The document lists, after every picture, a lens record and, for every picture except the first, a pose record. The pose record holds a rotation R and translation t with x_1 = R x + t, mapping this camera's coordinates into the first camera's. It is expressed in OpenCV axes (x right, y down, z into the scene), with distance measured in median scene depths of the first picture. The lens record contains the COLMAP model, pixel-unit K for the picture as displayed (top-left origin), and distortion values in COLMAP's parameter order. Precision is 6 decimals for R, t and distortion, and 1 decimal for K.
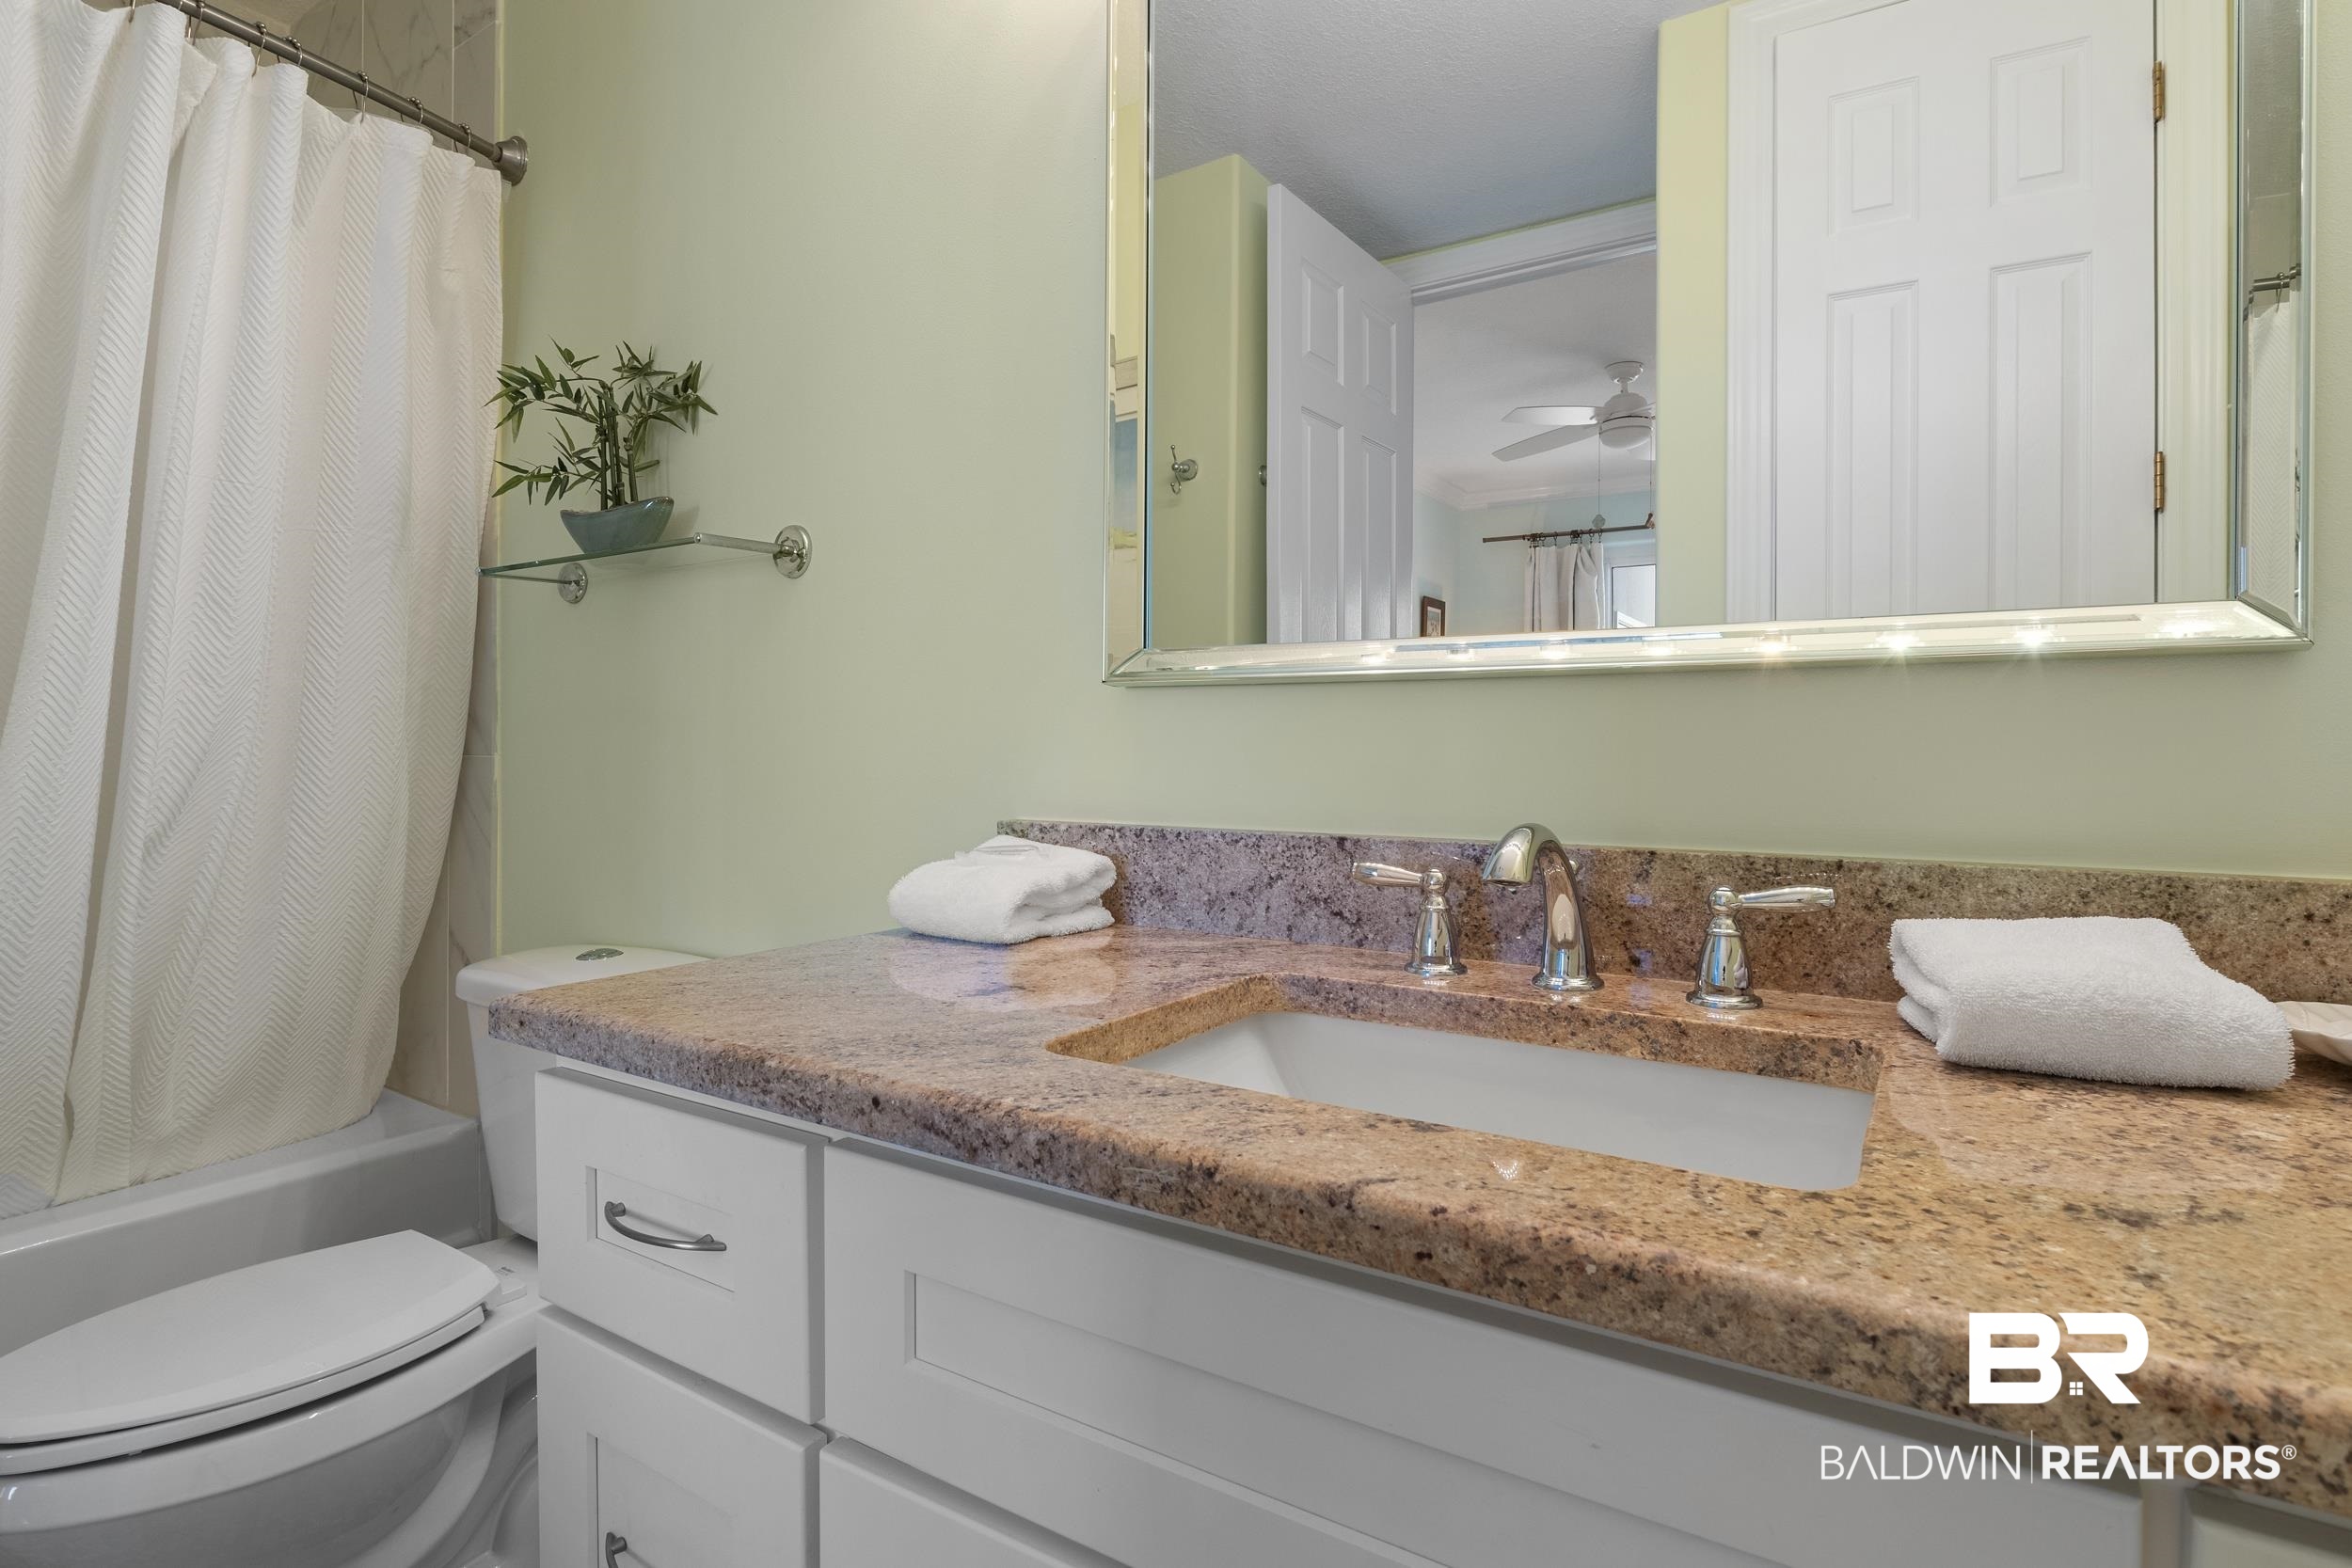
lens RADIAL K [[1142.8, 0, 1176.0], [0, 1142.8, 753.2], [0, 0, 1]] dist [-0.008449, -0.000466]
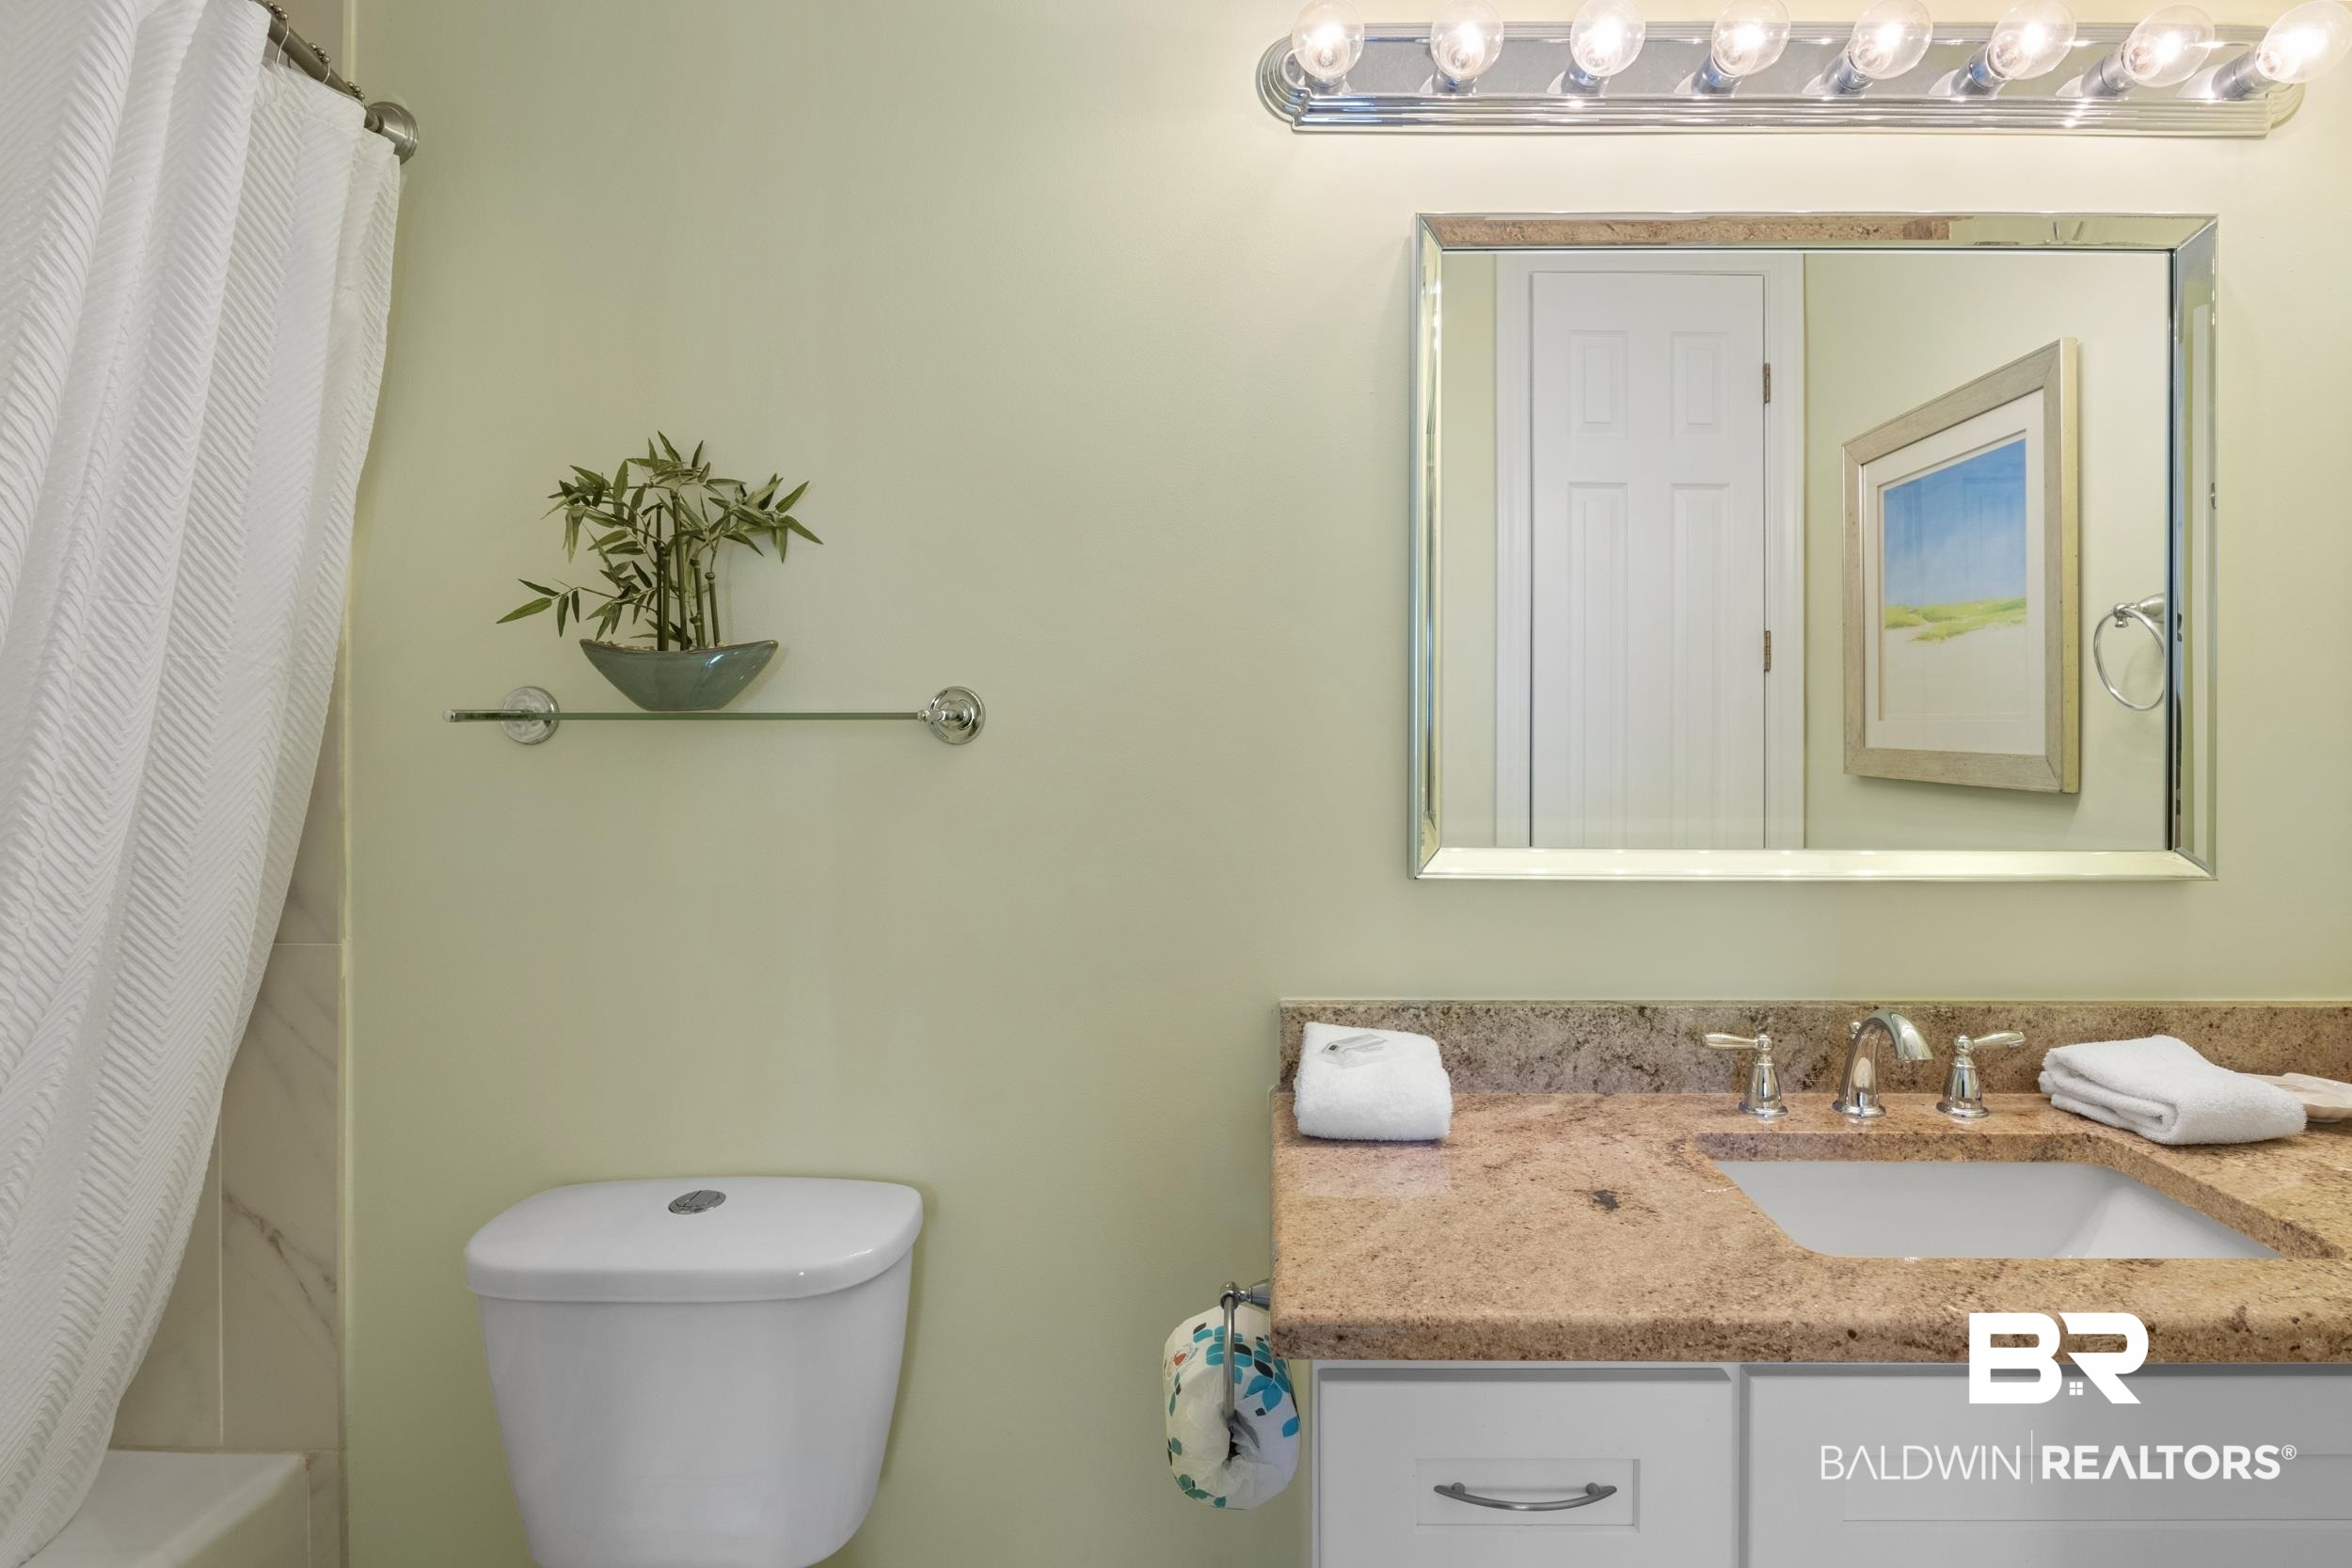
lens RADIAL K [[1190.8, 0, 1167.8], [0, 1190.8, 746.3], [0, 0, 1]] dist [-0.004572, -0.001550]
pose [[0.855378, -0.012045, 0.517865, -1.158984], [0.007095, 0.999908, 0.011538, -0.275185], [-0.517956, -0.006195, 0.855385, 0.178799]]
